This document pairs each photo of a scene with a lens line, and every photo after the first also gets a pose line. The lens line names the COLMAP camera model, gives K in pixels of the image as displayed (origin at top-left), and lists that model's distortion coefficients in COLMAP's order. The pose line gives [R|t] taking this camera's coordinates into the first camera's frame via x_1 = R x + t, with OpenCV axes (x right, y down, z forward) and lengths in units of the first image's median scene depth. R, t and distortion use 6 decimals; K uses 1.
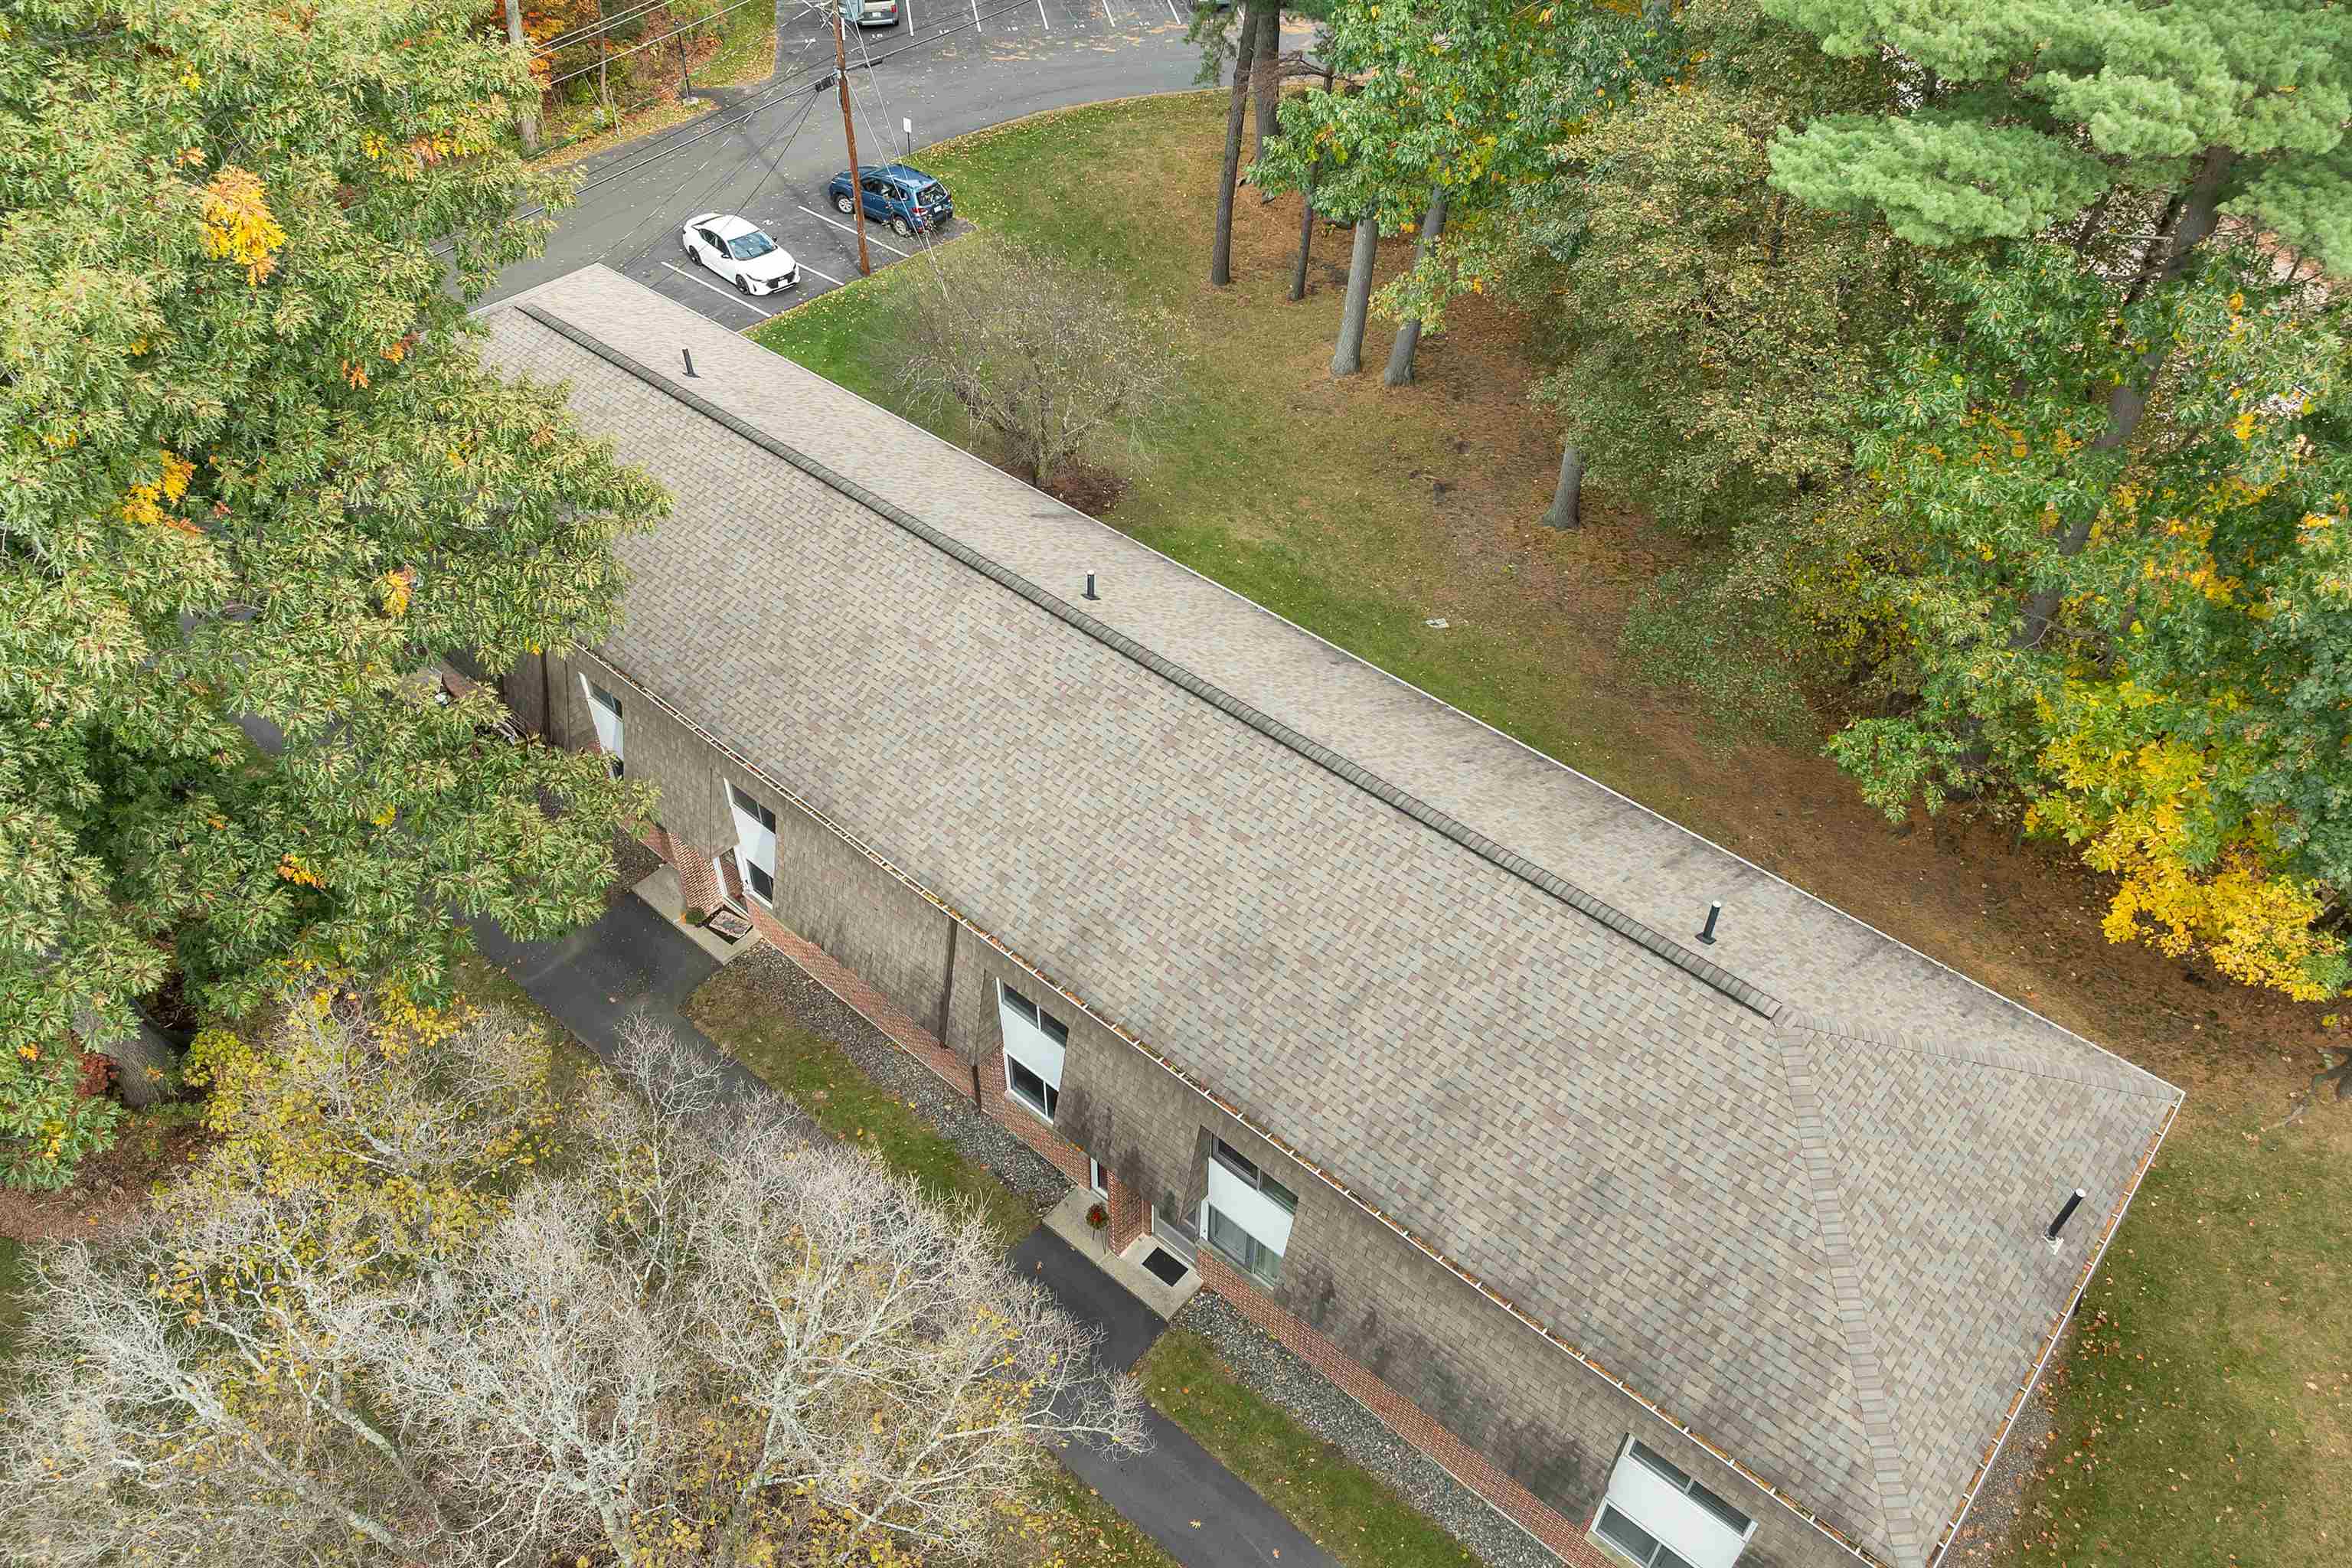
lens RADIAL K [[1708.7, 0, 1204.2], [0, 1708.7, 749.9], [0, 0, 1]] dist [-0.046584, 0.005862]
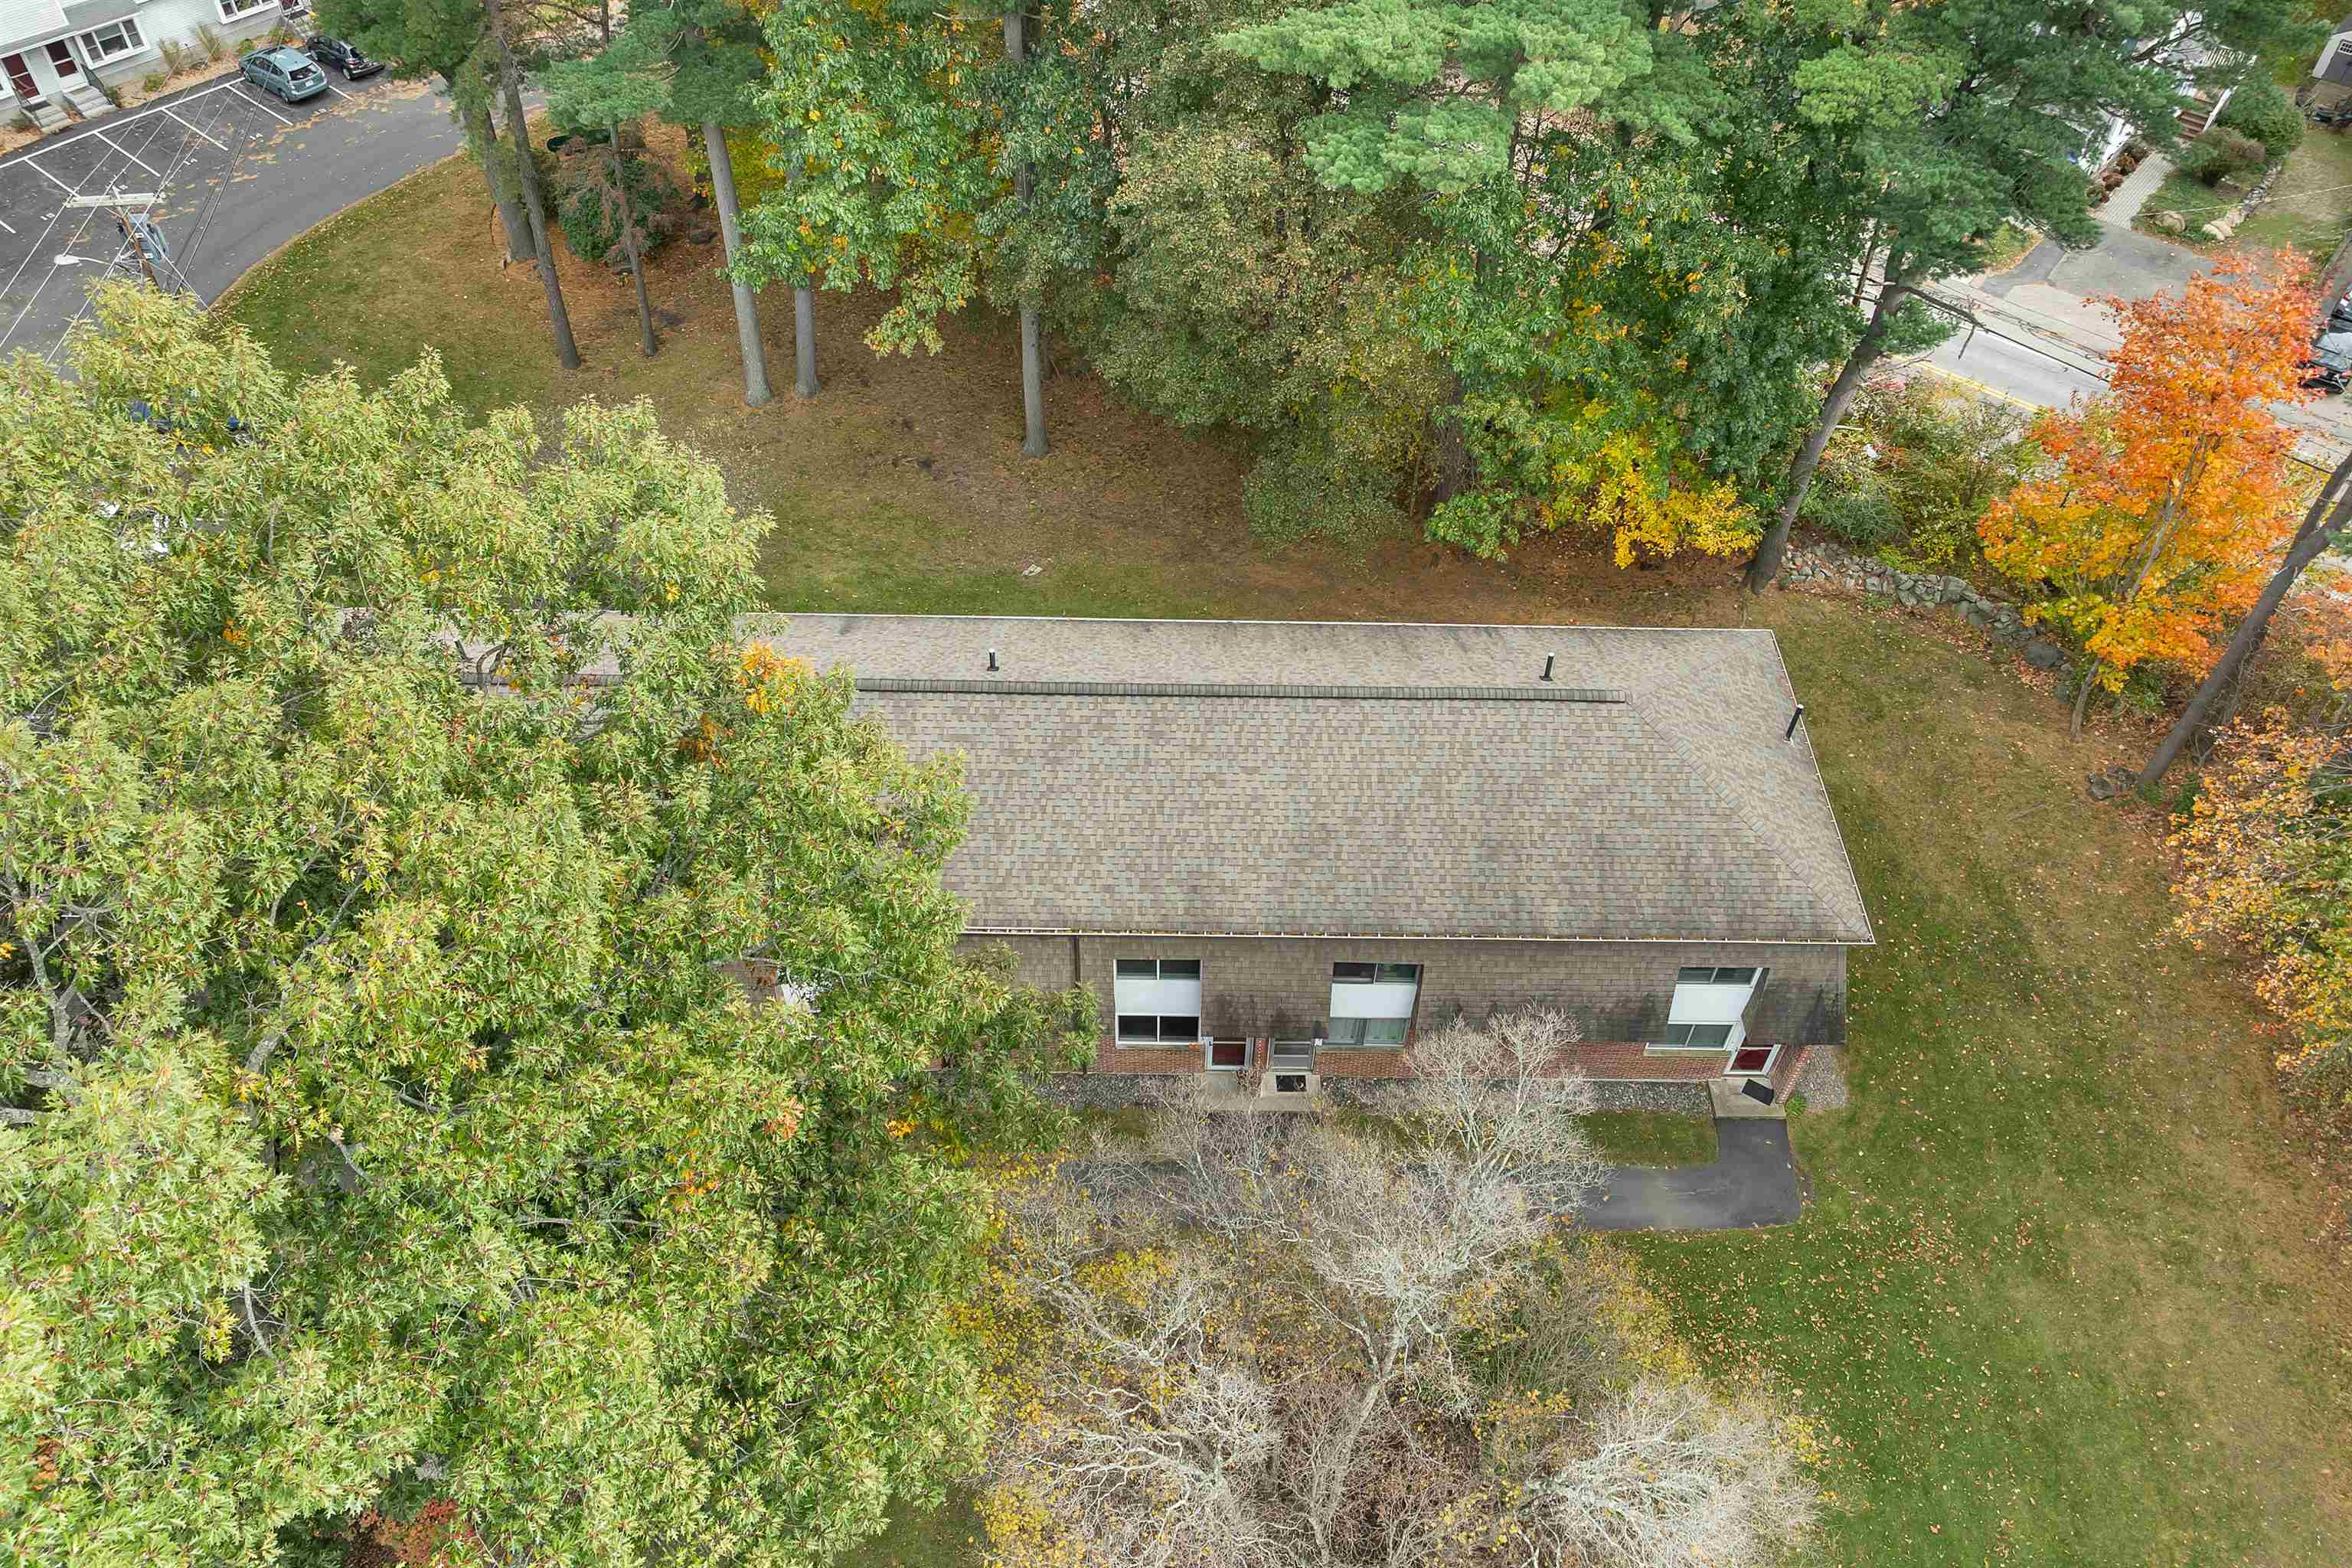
lens RADIAL K [[1708.7, 0, 1204.2], [0, 1708.7, 749.9], [0, 0, 1]] dist [-0.046584, 0.005862]
pose [[0.756370, -0.472661, 0.452212, -0.600598], [0.427368, 0.880430, 0.205426, -0.253015], [-0.495238, 0.037883, 0.867931, -0.161070]]
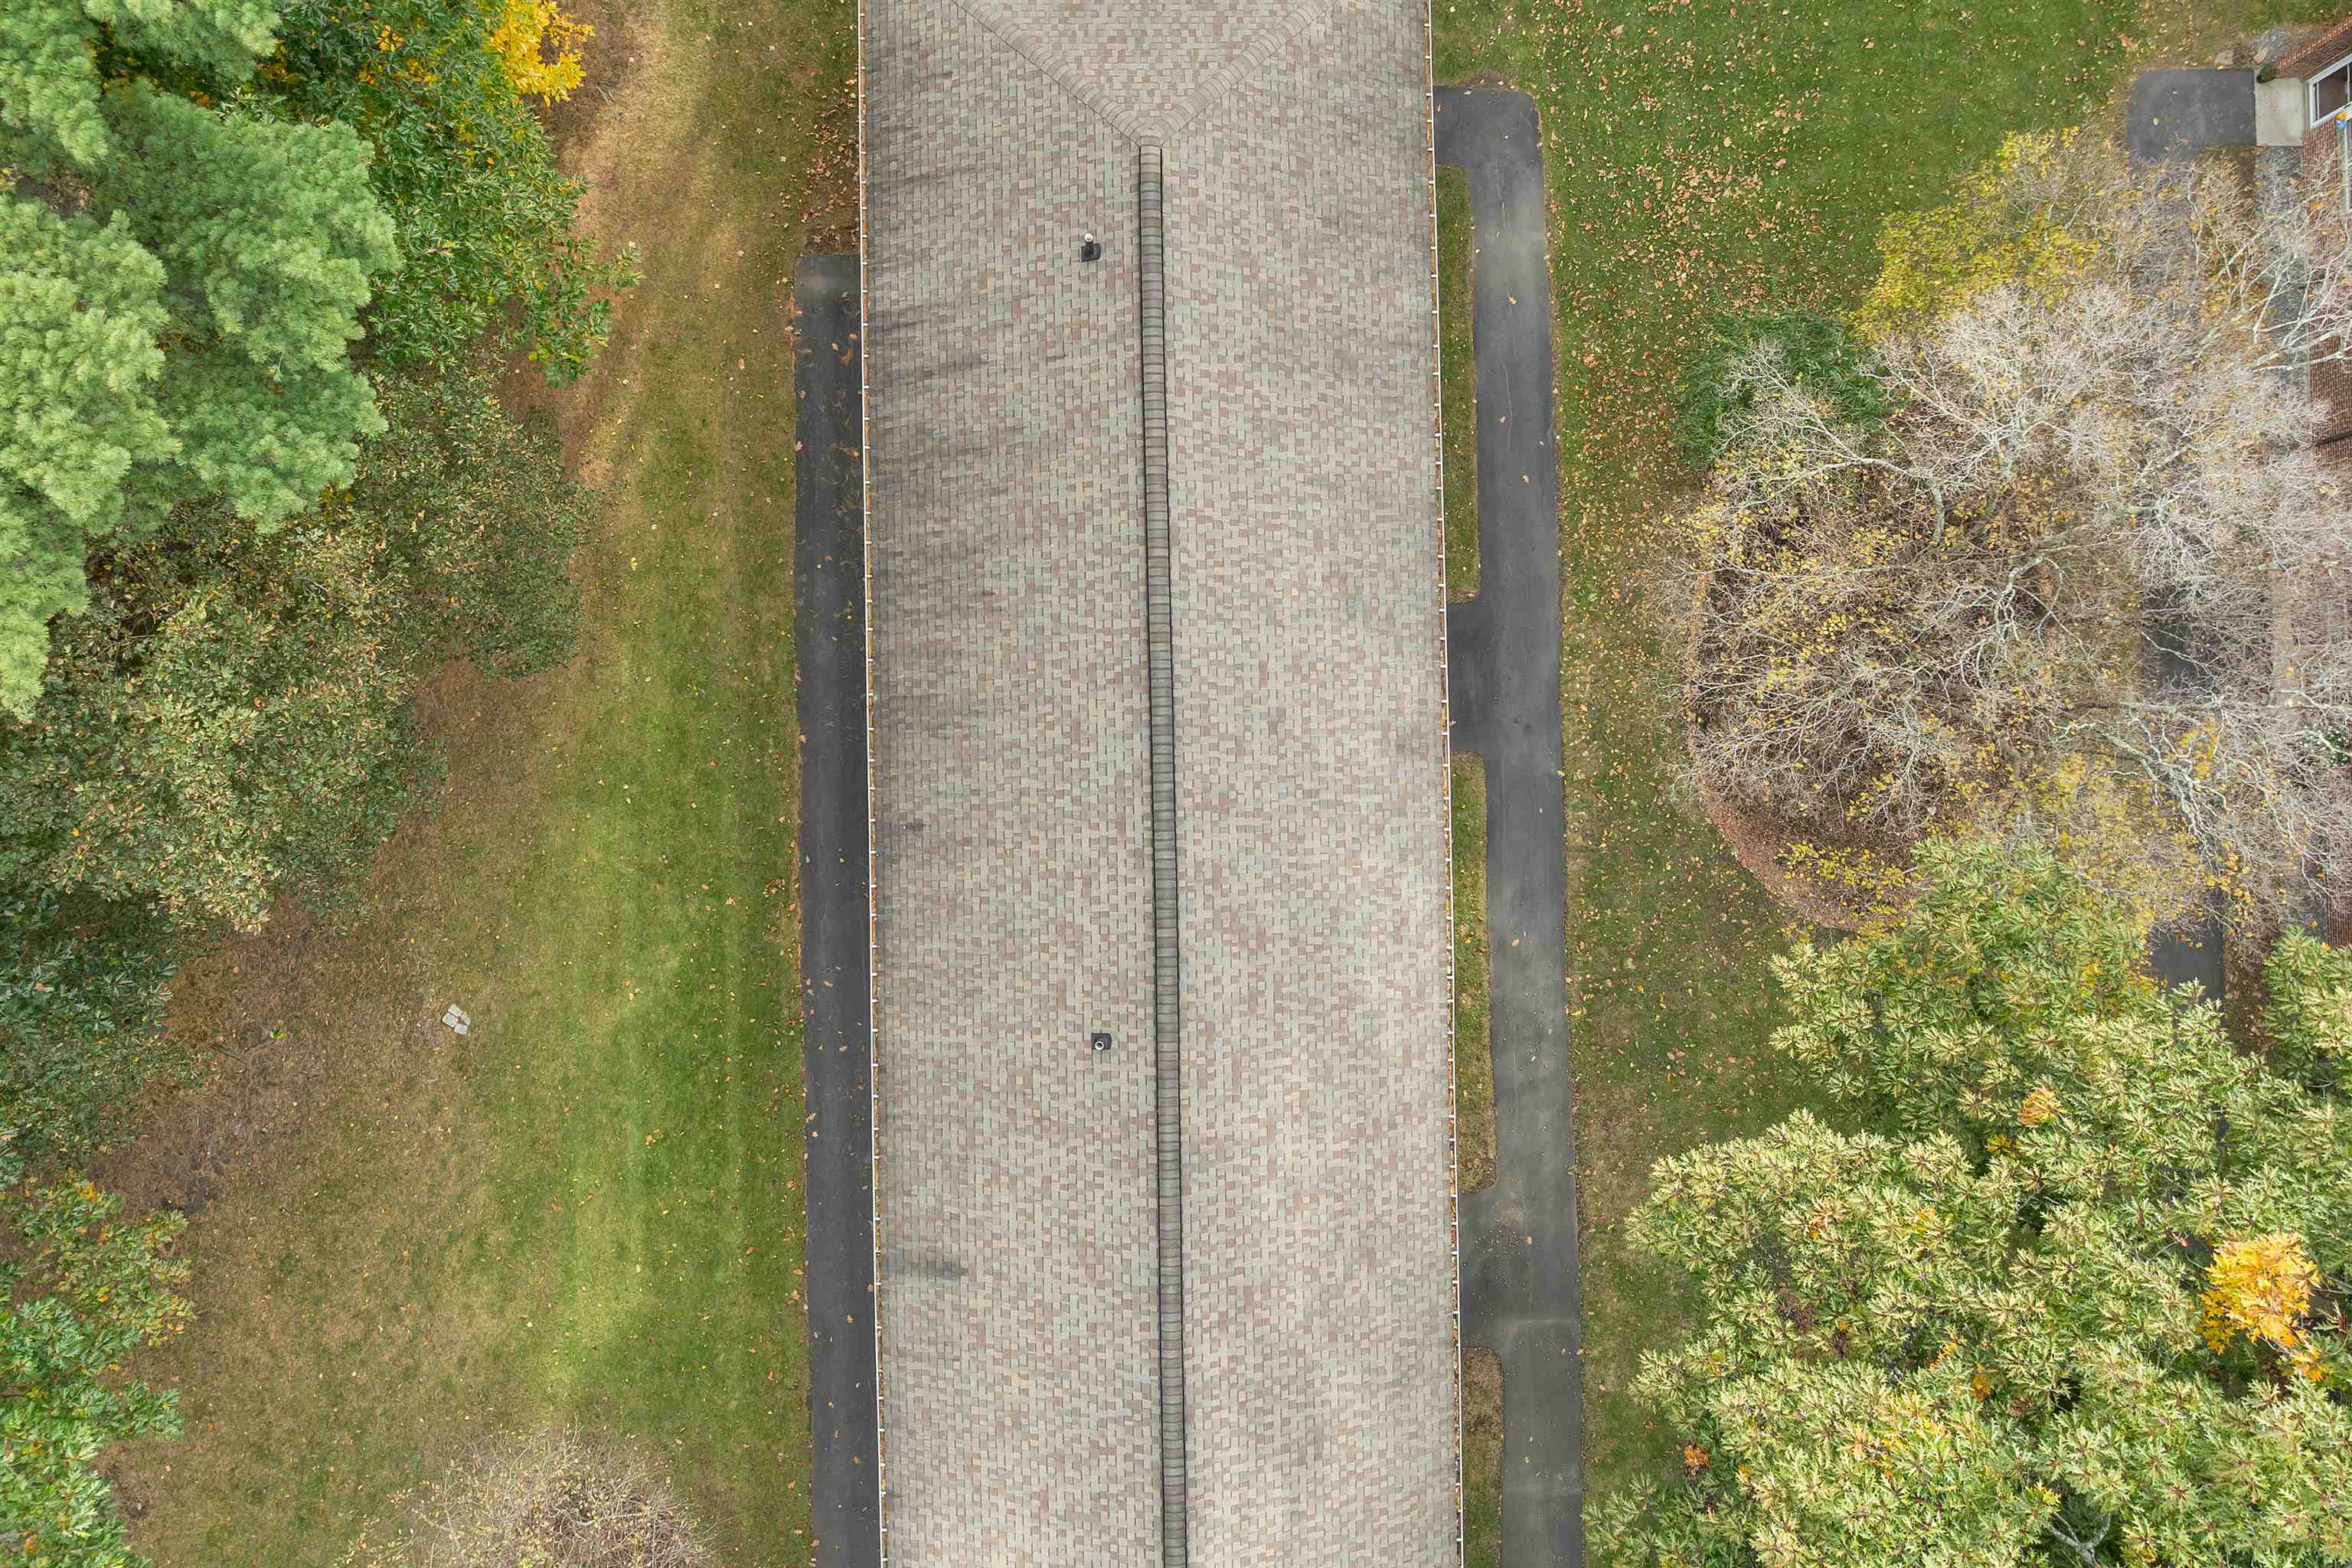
lens RADIAL K [[1708.7, 0, 1204.2], [0, 1708.7, 749.9], [0, 0, 1]] dist [-0.046584, 0.005862]
pose [[-0.662836, -0.748308, -0.026160, 0.035901], [0.465594, -0.439272, 0.768285, -0.744330], [-0.586405, 0.497067, 0.639573, 0.385285]]
